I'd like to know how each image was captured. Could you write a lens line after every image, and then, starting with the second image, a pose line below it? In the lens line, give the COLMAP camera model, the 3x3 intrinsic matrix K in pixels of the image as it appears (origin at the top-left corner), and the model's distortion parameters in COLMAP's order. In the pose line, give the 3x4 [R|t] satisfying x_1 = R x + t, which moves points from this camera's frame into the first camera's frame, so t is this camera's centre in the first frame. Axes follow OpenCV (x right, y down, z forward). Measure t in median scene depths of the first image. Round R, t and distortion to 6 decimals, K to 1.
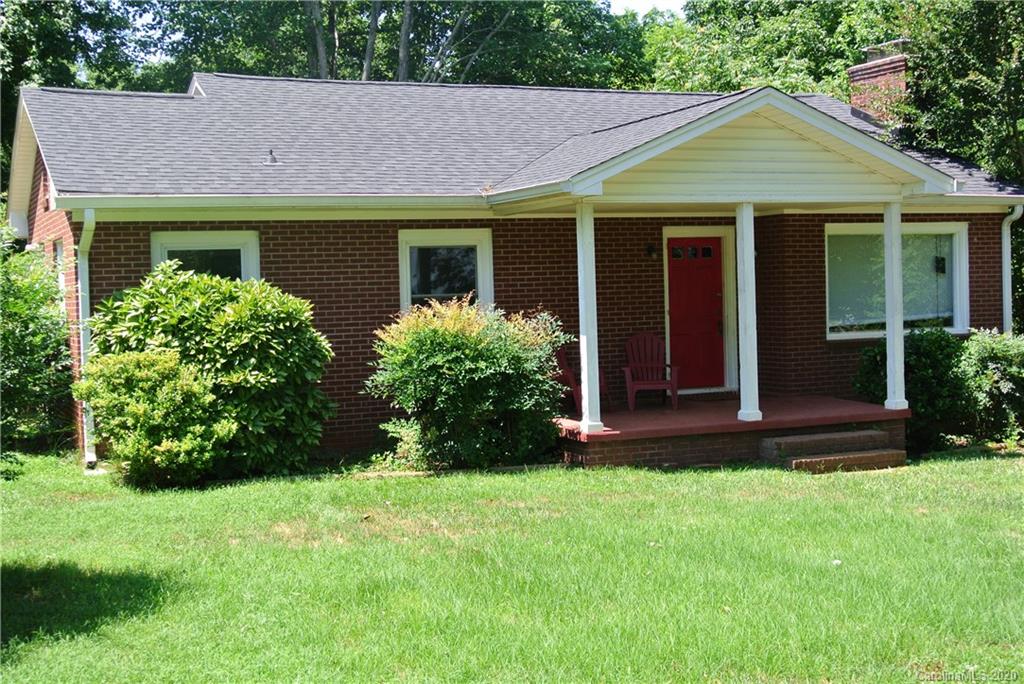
lens RADIAL K [[1375.7, 0, 512.0], [0, 1375.7, 338.9], [0, 0, 1]] dist [-0.025217, 0.000000]
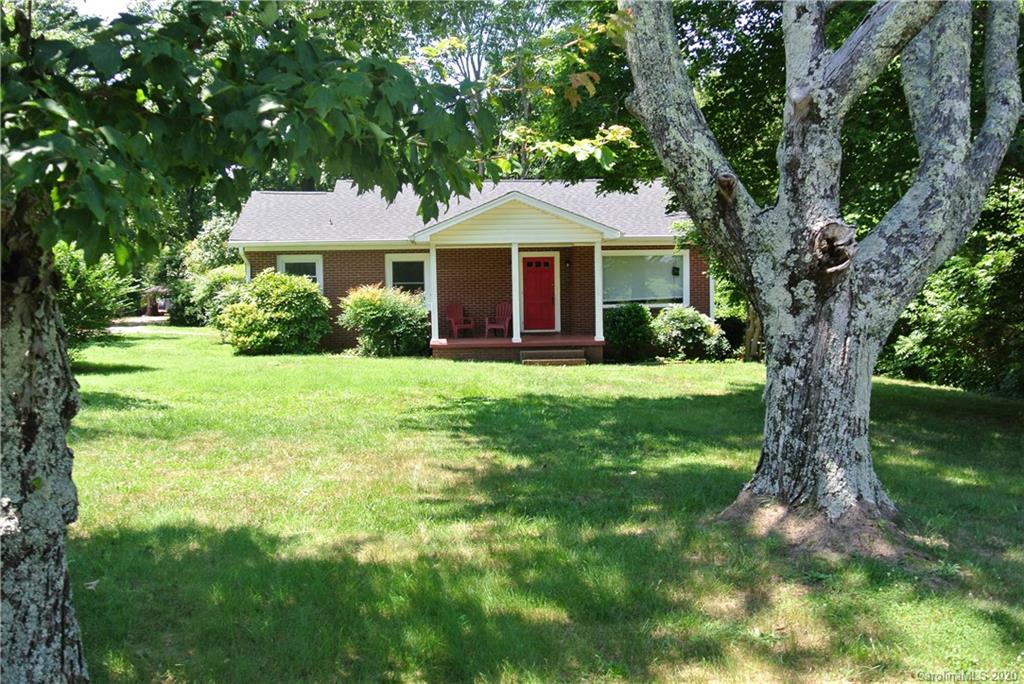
lens RADIAL K [[947.0, 0, 509.5], [0, 947.0, 343.3], [0, 0, 1]] dist [-0.060710, 0.000000]
pose [[0.944336, 0.036772, -0.326920, 0.686565], [-0.025129, 0.998893, 0.039768, 0.000891], [0.328020, -0.029340, 0.944215, -0.451128]]
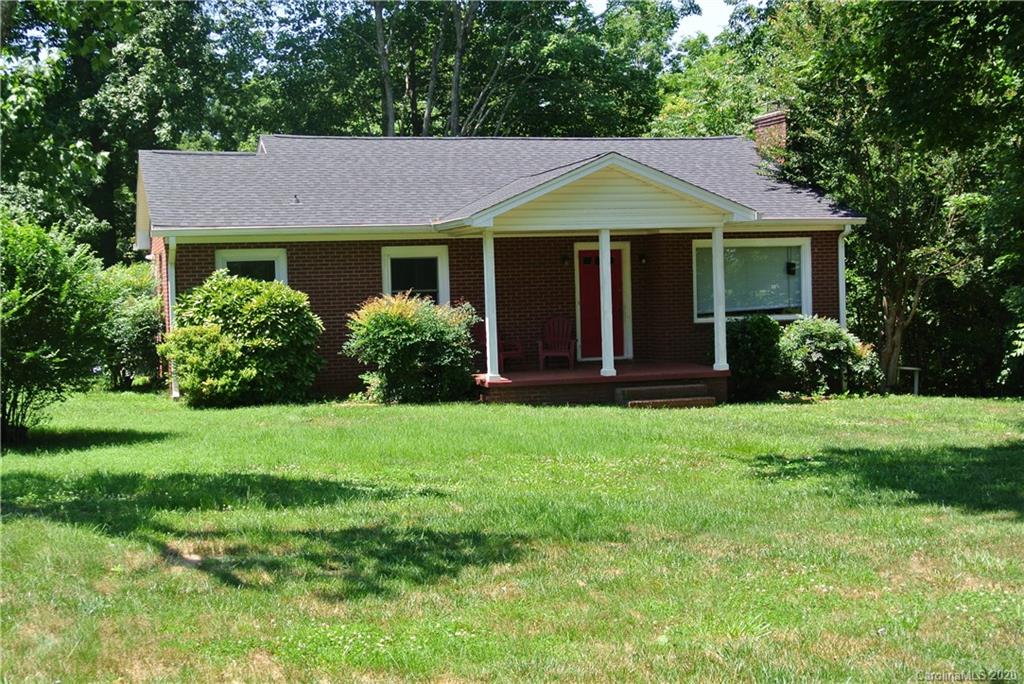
lens RADIAL K [[1375.7, 0, 513.9], [0, 1375.7, 342.2], [0, 0, 1]] dist [-0.025217, 0.000000]
pose [[0.993275, 0.005553, -0.115645, 0.254070], [-0.004603, 0.999953, 0.008483, 0.011583], [0.115687, -0.007894, 0.993254, -0.505352]]
